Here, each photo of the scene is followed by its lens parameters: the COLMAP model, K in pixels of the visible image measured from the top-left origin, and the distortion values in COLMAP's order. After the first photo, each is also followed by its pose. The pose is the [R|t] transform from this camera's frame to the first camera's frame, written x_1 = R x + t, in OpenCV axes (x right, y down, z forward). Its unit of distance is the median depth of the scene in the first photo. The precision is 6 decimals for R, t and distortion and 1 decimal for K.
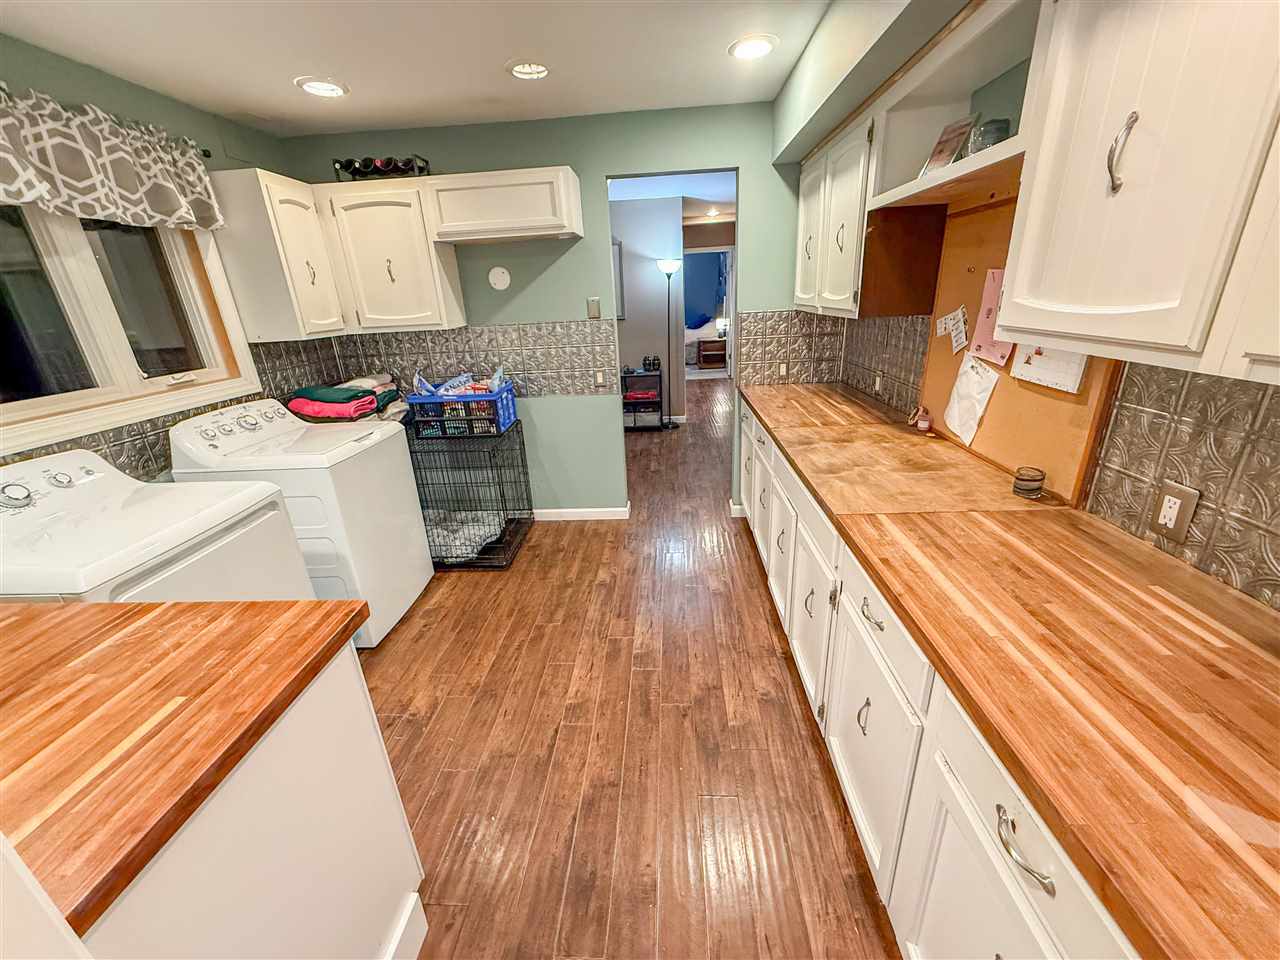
lens RADIAL K [[509.8, 0, 636.4], [0, 509.8, 470.7], [0, 0, 1]] dist [0.002184, 0.000087]
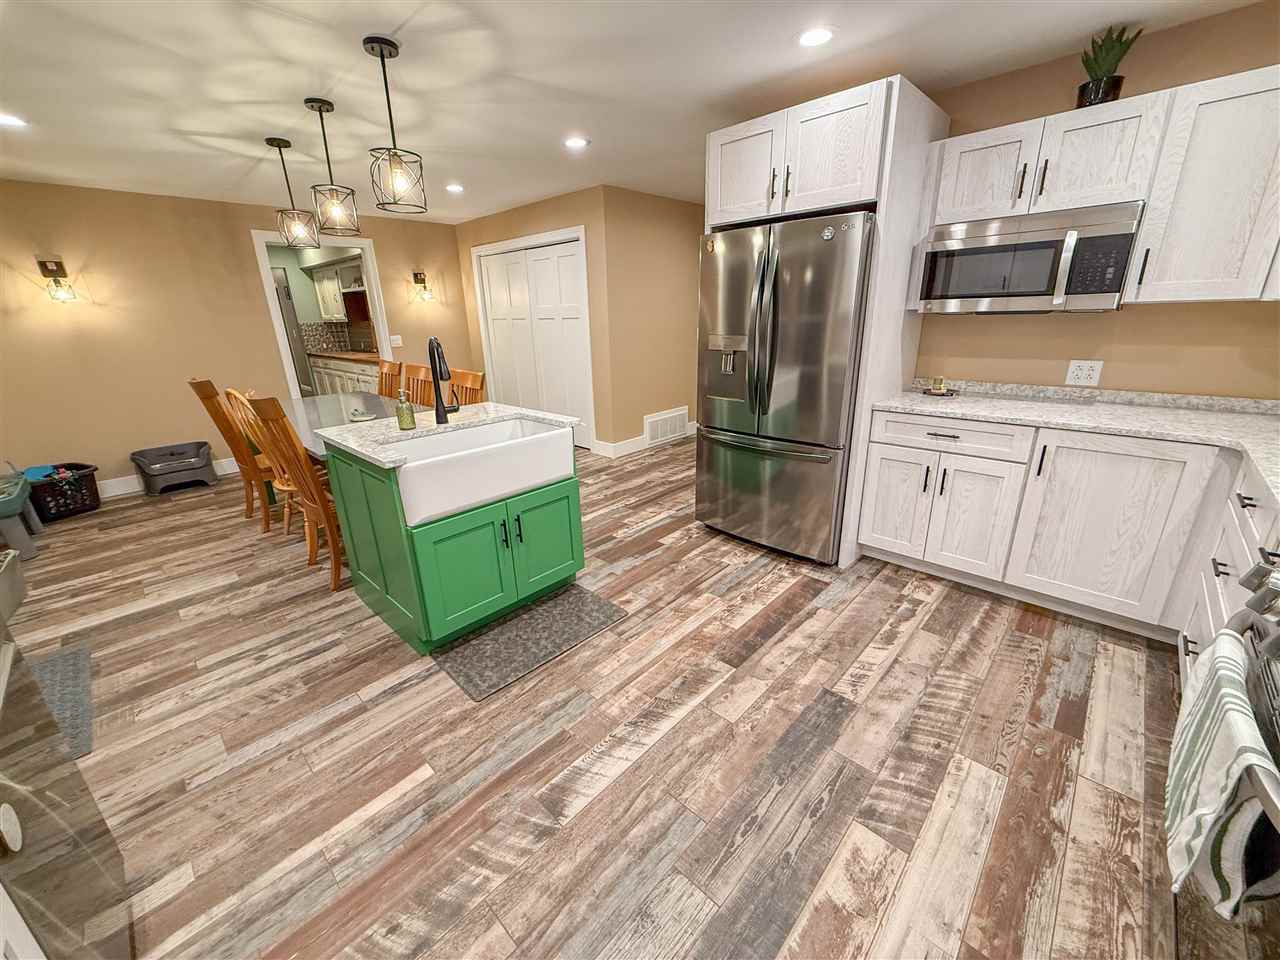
lens RADIAL K [[506.8, 0, 637.8], [0, 506.8, 480.2], [0, 0, 1]] dist [-0.000026, -0.000167]
pose [[0.649916, -0.205400, 0.731724, -1.160077], [0.242970, 0.968414, 0.056035, 1.172553], [-0.720121, 0.141369, 0.679294, -2.945702]]
